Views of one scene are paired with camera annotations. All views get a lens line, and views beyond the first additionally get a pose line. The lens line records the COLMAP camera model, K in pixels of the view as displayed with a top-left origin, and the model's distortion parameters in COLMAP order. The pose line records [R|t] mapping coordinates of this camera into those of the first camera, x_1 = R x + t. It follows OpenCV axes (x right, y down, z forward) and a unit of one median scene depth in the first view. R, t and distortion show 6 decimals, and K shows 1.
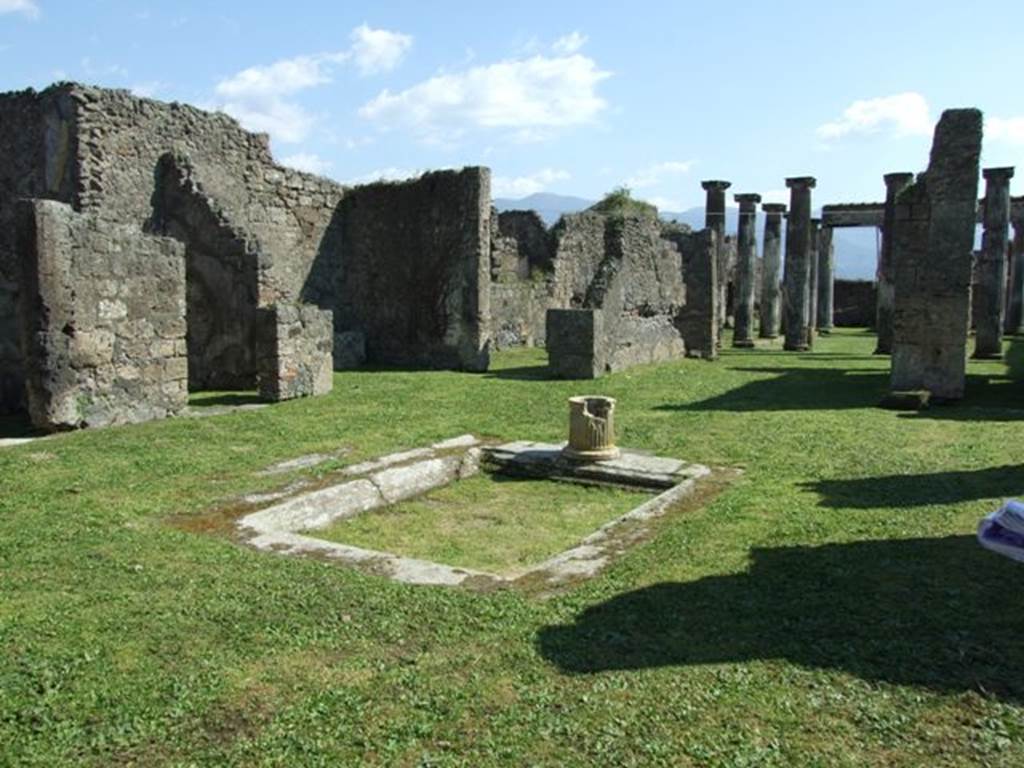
lens RADIAL K [[882.4, 0, 512.0], [0, 882.4, 384.0], [0, 0, 1]] dist [-0.035112, 0.009315]
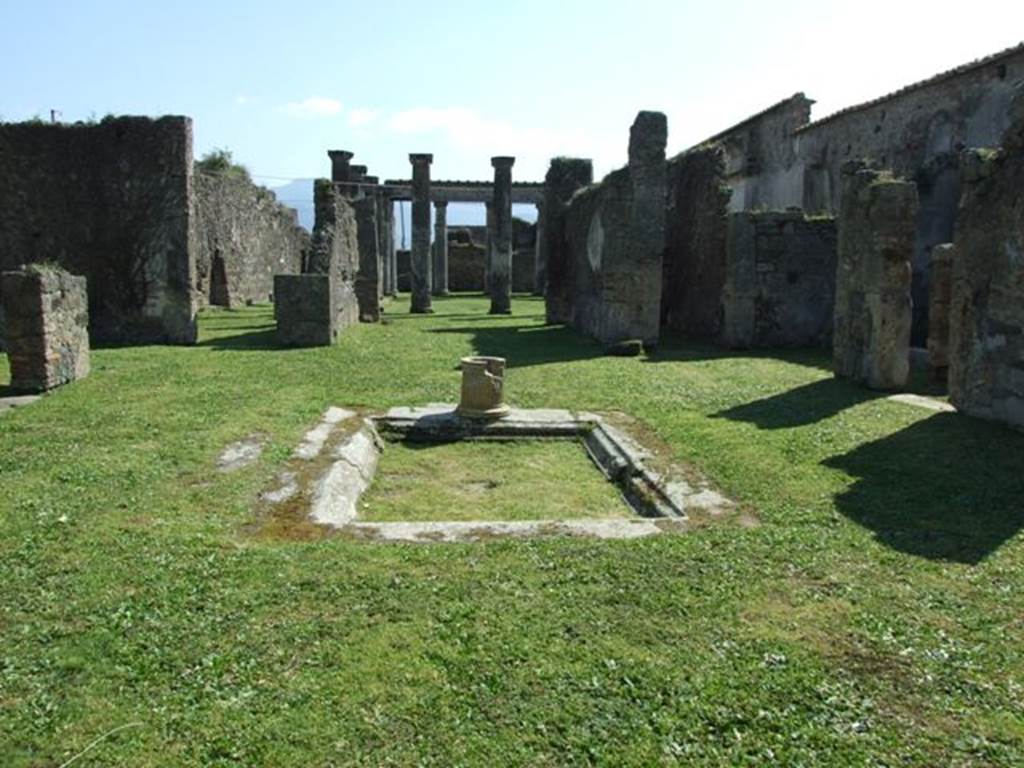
lens RADIAL K [[852.4, 0, 495.7], [0, 852.4, 383.5], [0, 0, 1]] dist [-0.038241, 0.004496]
pose [[0.807893, -0.075629, 0.584457, -0.369477], [0.052899, 0.997034, 0.055894, -0.007657], [-0.586951, -0.014239, 0.809497, 0.135239]]
